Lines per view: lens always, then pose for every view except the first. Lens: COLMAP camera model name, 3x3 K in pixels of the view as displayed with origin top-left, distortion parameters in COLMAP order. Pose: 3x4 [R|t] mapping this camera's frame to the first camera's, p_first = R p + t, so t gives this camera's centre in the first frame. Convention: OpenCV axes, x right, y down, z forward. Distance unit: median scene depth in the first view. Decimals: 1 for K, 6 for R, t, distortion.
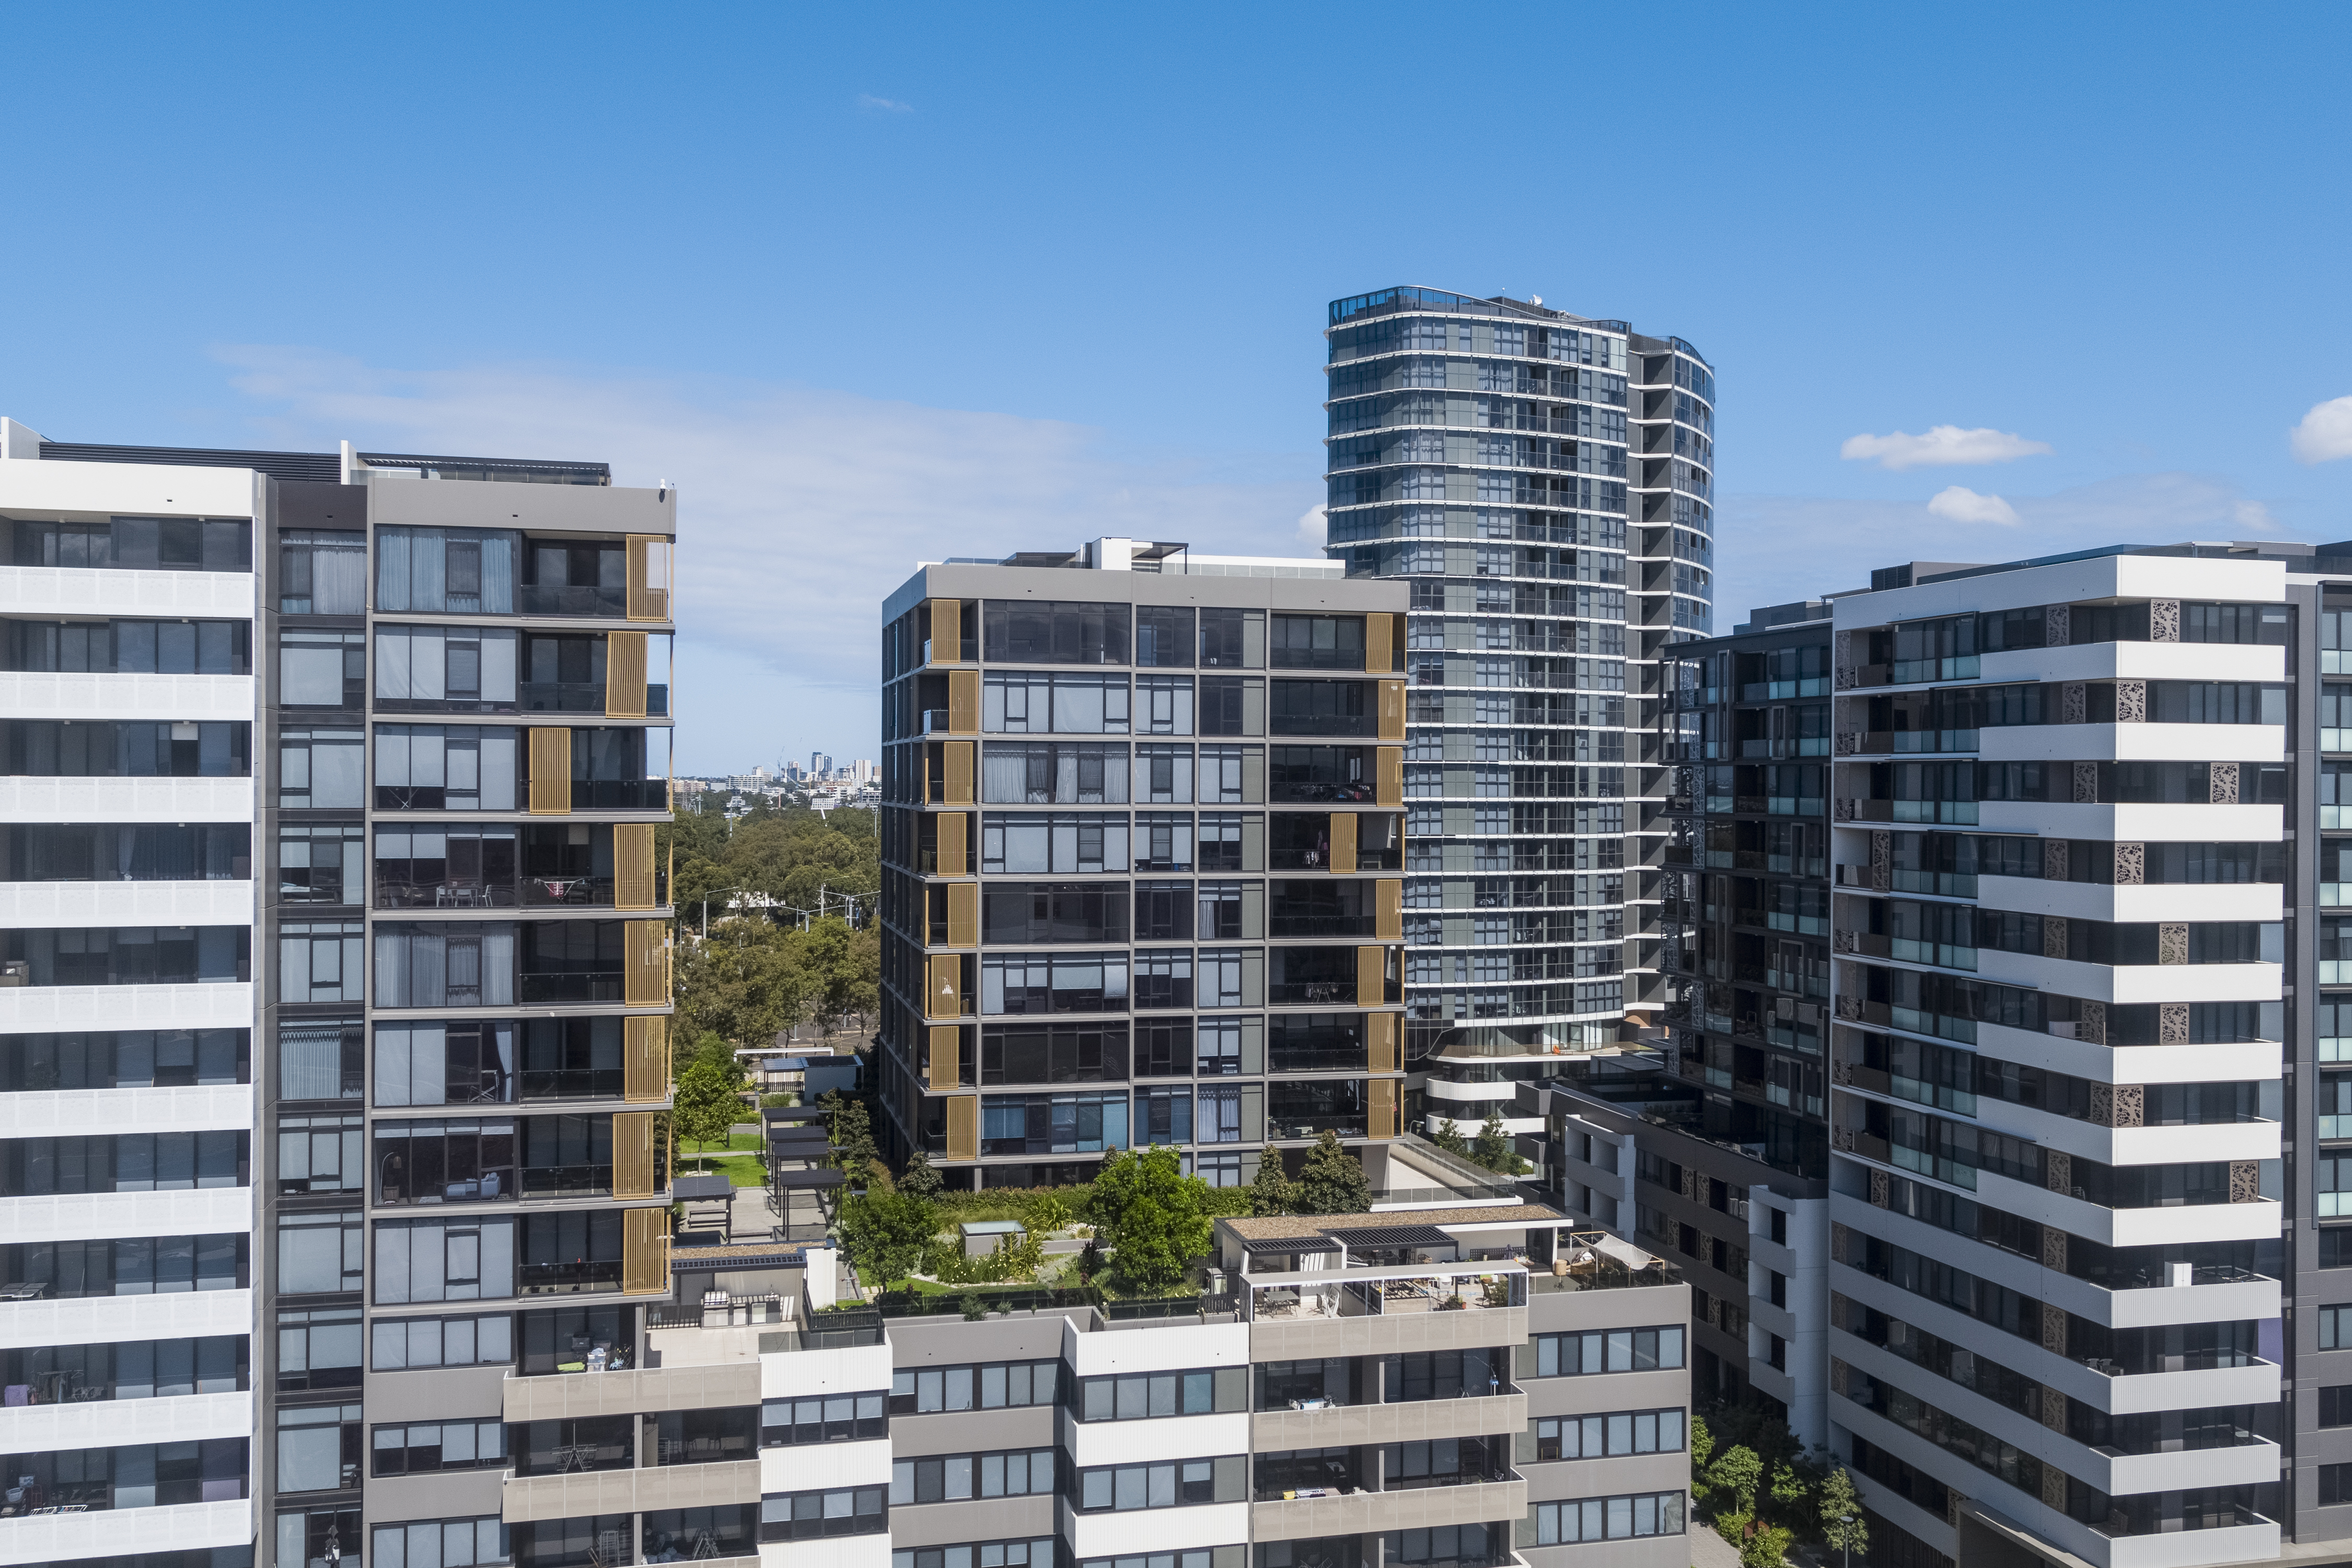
lens RADIAL K [[2043.6, 0, 1176.0], [0, 2043.6, 784.0], [0, 0, 1]] dist [0.009979, -0.003299]
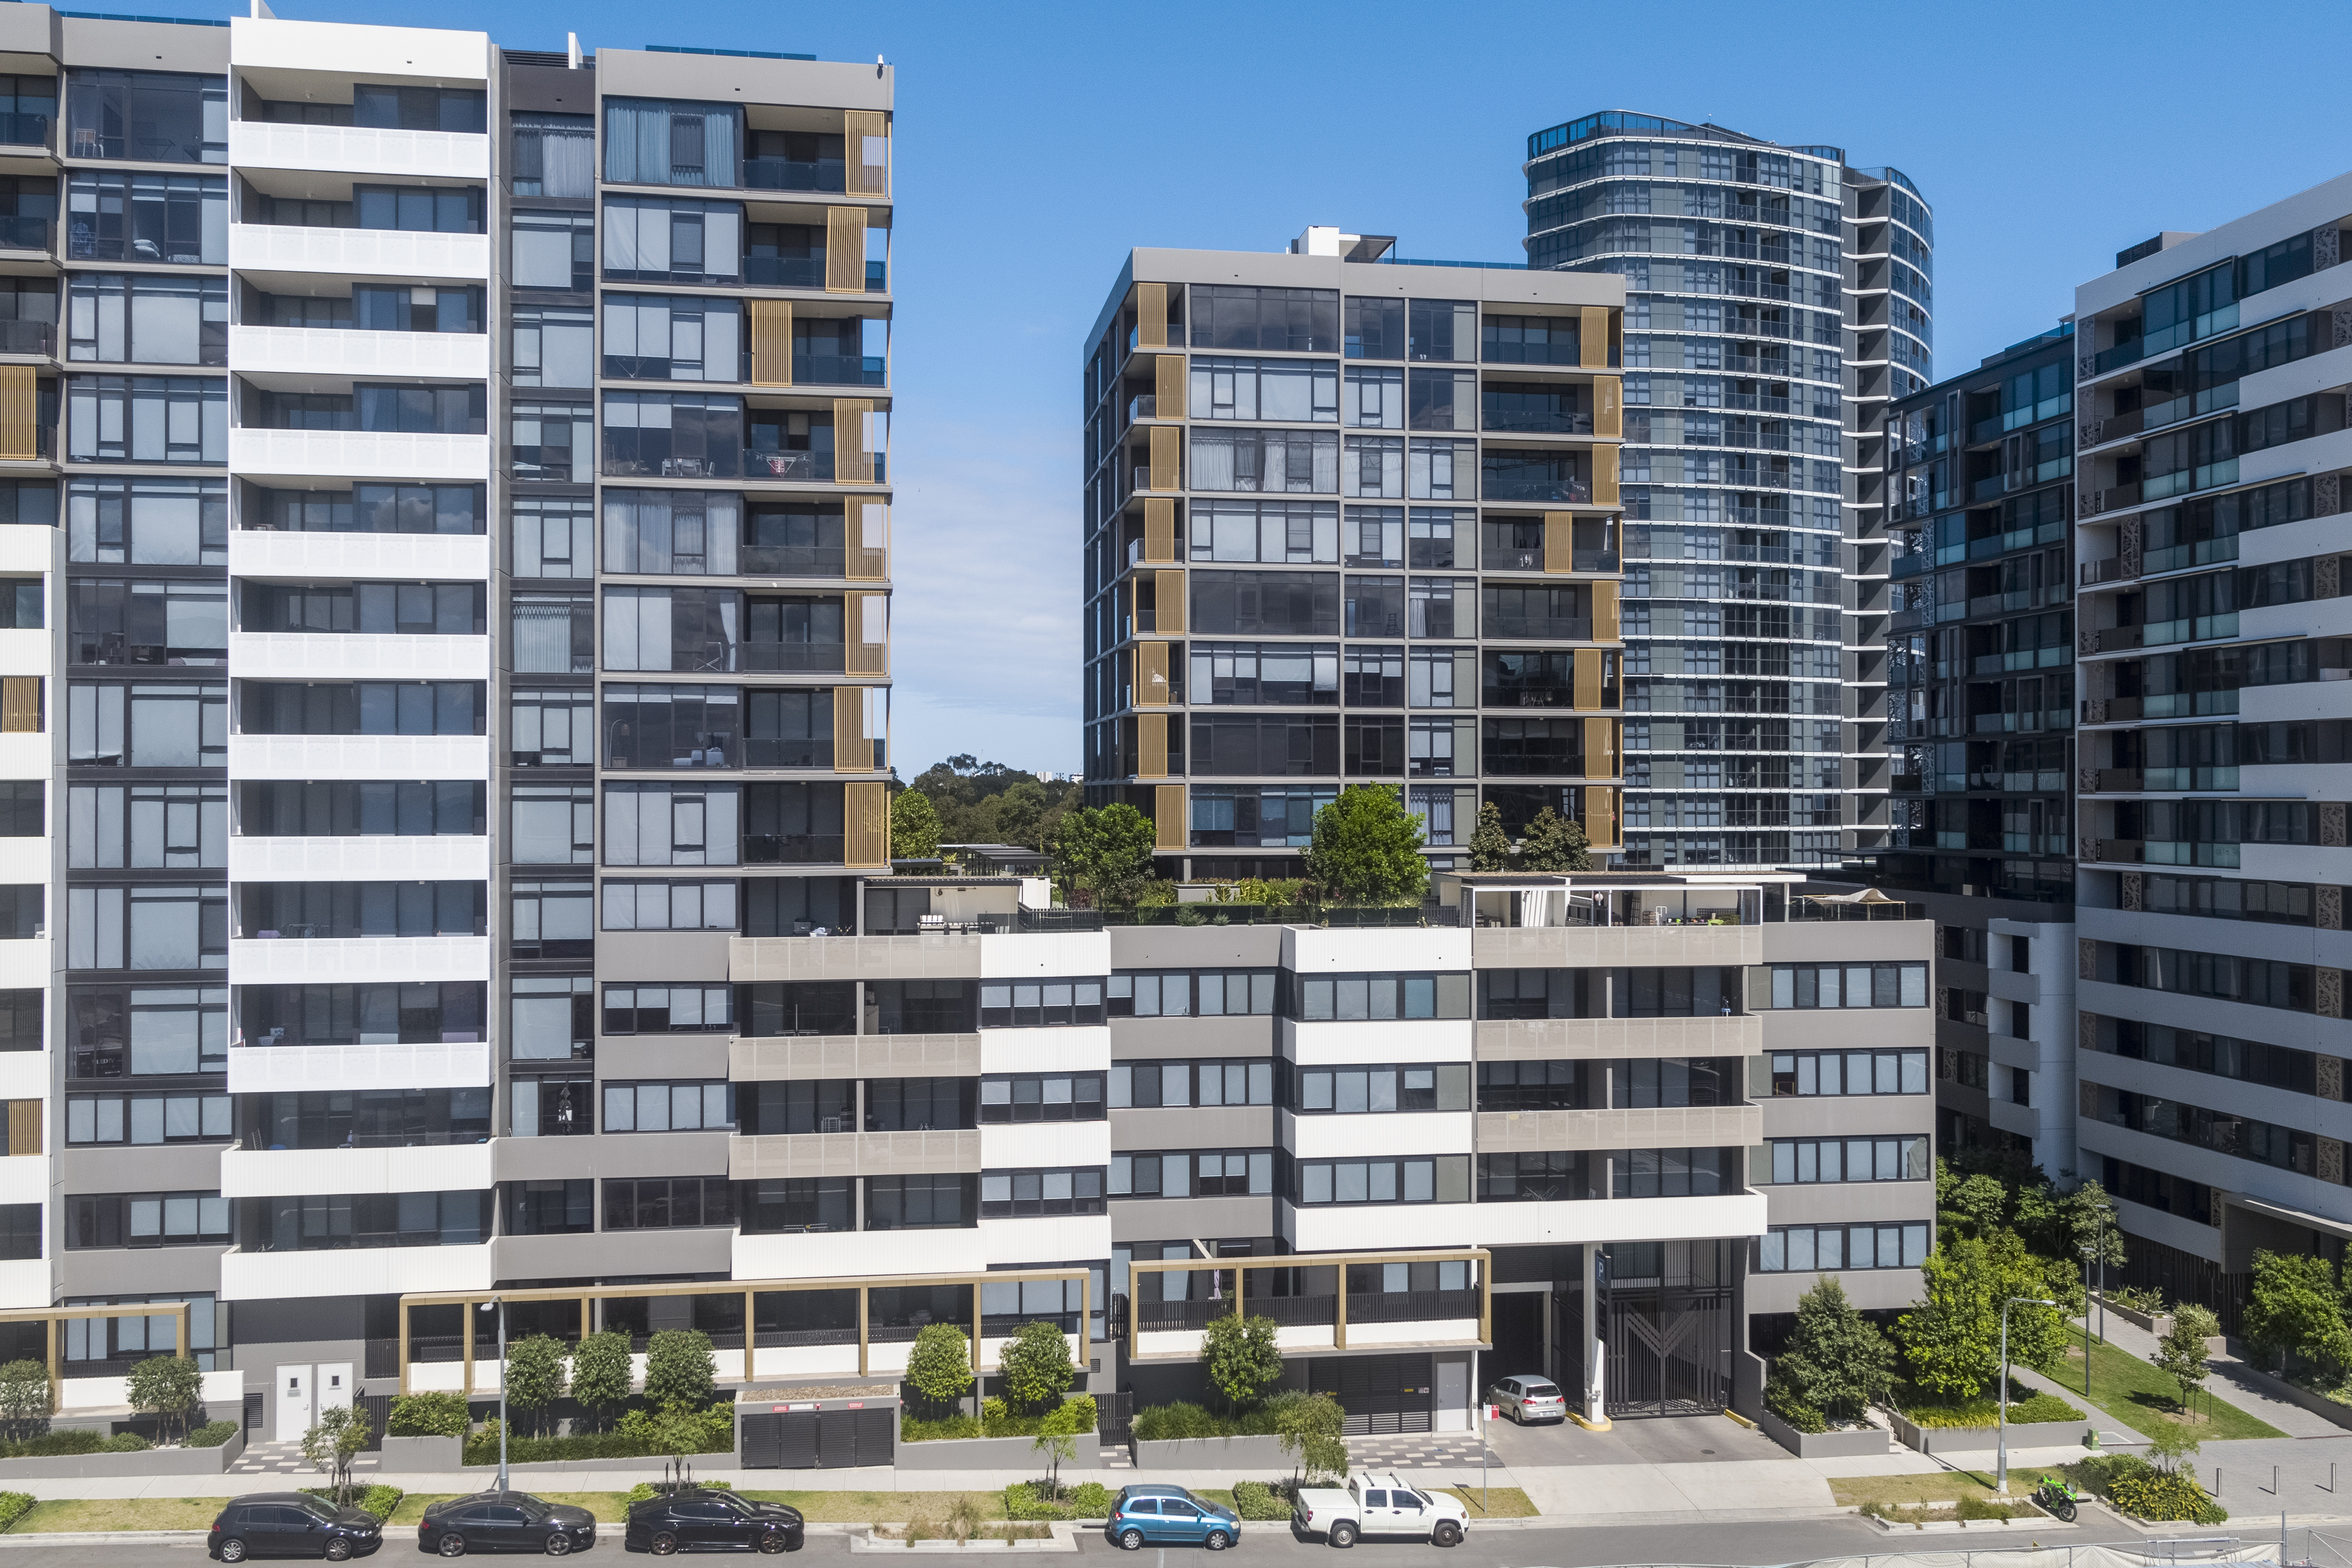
lens RADIAL K [[2075.3, 0, 1183.0], [0, 2075.3, 773.3], [0, 0, 1]] dist [0.003704, 0.009205]
pose [[0.996338, -0.005587, -0.085325, -0.013643], [0.004769, 0.999941, -0.009787, 0.163231], [0.085374, 0.009344, 0.996305, 0.000418]]
